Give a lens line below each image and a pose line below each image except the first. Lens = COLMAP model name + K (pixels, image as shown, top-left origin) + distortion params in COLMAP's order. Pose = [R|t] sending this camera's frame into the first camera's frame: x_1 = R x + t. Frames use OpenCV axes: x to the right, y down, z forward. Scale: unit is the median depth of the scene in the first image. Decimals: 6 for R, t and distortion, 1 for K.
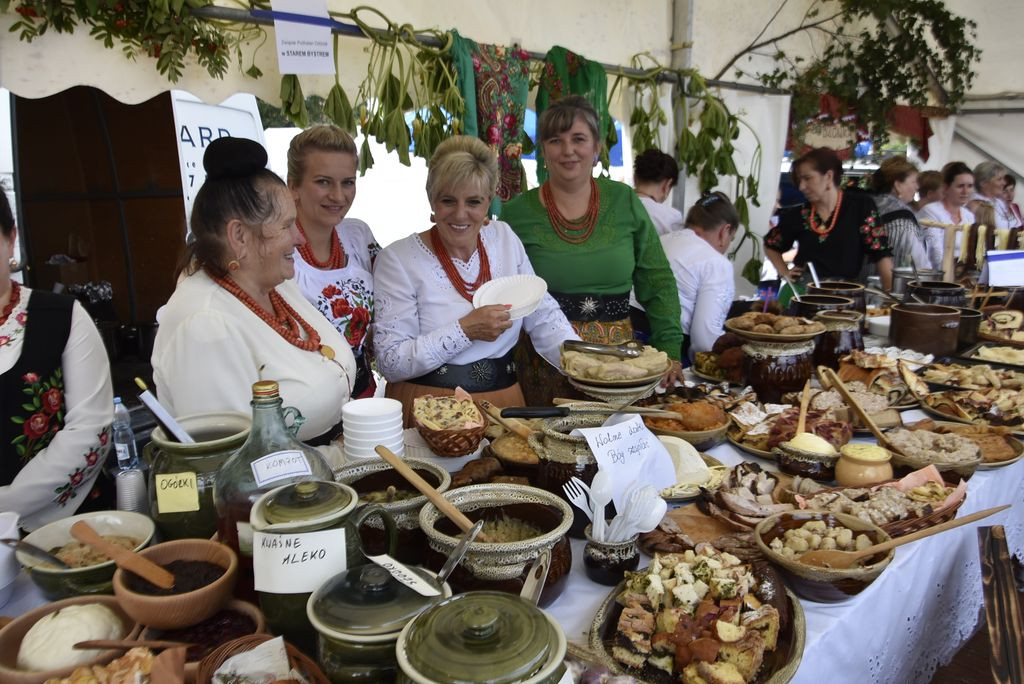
lens RADIAL K [[781.0, 0, 512.0], [0, 781.0, 342.0], [0, 0, 1]] dist [-0.168212, 0.113991]
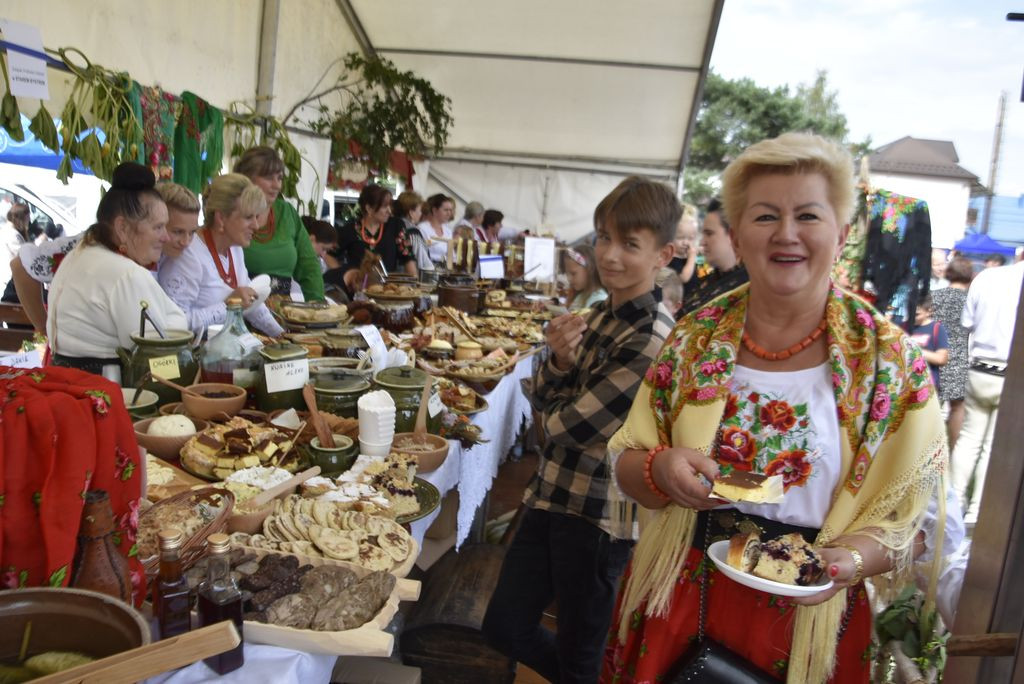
lens RADIAL K [[781.0, 0, 512.0], [0, 781.0, 342.0], [0, 0, 1]] dist [-0.168212, 0.113991]
pose [[0.777011, -0.043090, 0.628010, -0.260884], [0.061875, 0.998051, -0.008076, 0.058515], [-0.626439, 0.045133, 0.778163, -0.235930]]
